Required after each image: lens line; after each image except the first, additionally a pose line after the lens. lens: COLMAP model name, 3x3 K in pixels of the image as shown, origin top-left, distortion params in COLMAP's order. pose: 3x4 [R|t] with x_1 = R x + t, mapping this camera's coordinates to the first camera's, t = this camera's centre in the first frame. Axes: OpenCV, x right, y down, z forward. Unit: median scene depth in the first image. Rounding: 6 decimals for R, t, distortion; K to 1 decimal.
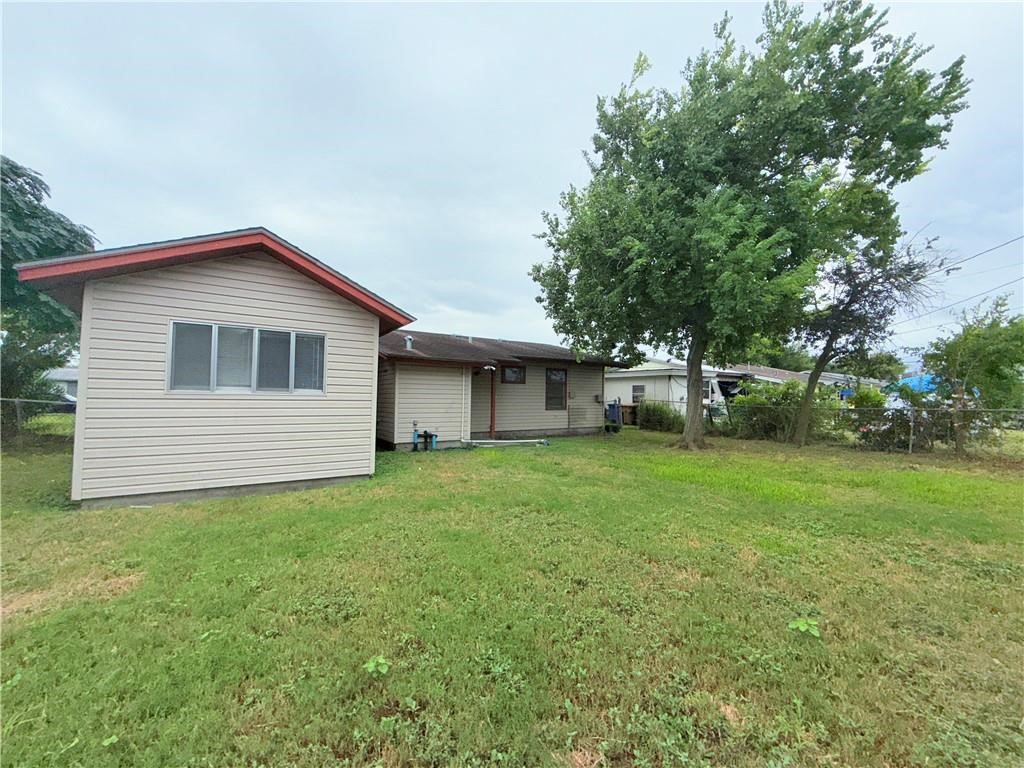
lens RADIAL K [[408.4, 0, 510.0], [0, 408.4, 383.3], [0, 0, 1]] dist [0.000919, 0.000205]
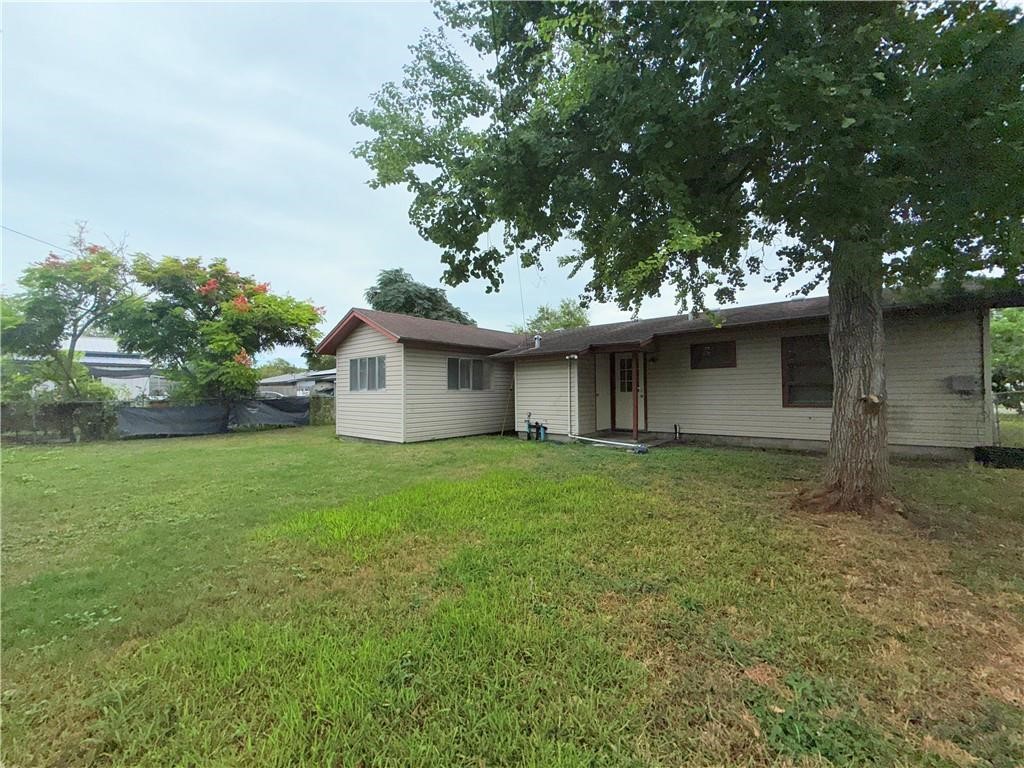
lens RADIAL K [[408.4, 0, 510.0], [0, 408.4, 383.3], [0, 0, 1]] dist [0.000919, 0.000205]
pose [[0.273713, -0.035755, -0.961146, 0.784963], [0.048367, 0.998556, -0.023373, 0.035048], [0.960594, -0.040091, 0.275048, 0.622512]]
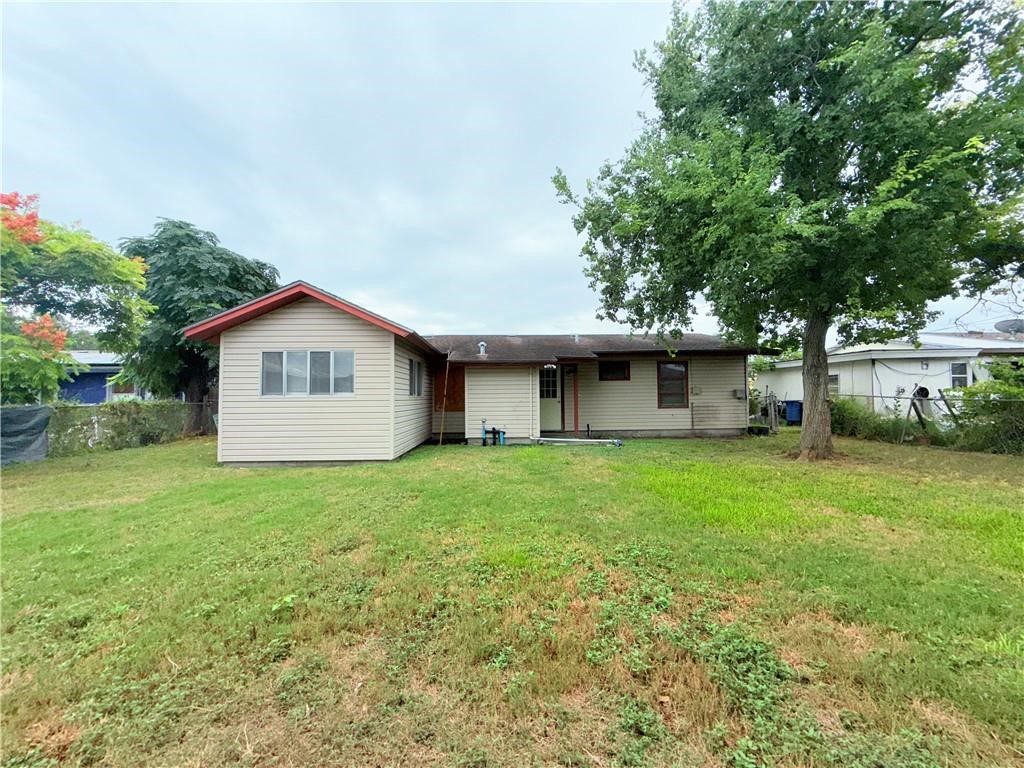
lens RADIAL K [[408.4, 0, 510.0], [0, 408.4, 383.3], [0, 0, 1]] dist [0.000919, 0.000205]
pose [[0.850258, -0.038737, -0.524938, 0.397110], [0.038453, 0.999195, -0.011451, 0.011714], [0.524959, -0.010449, 0.851063, 0.089658]]
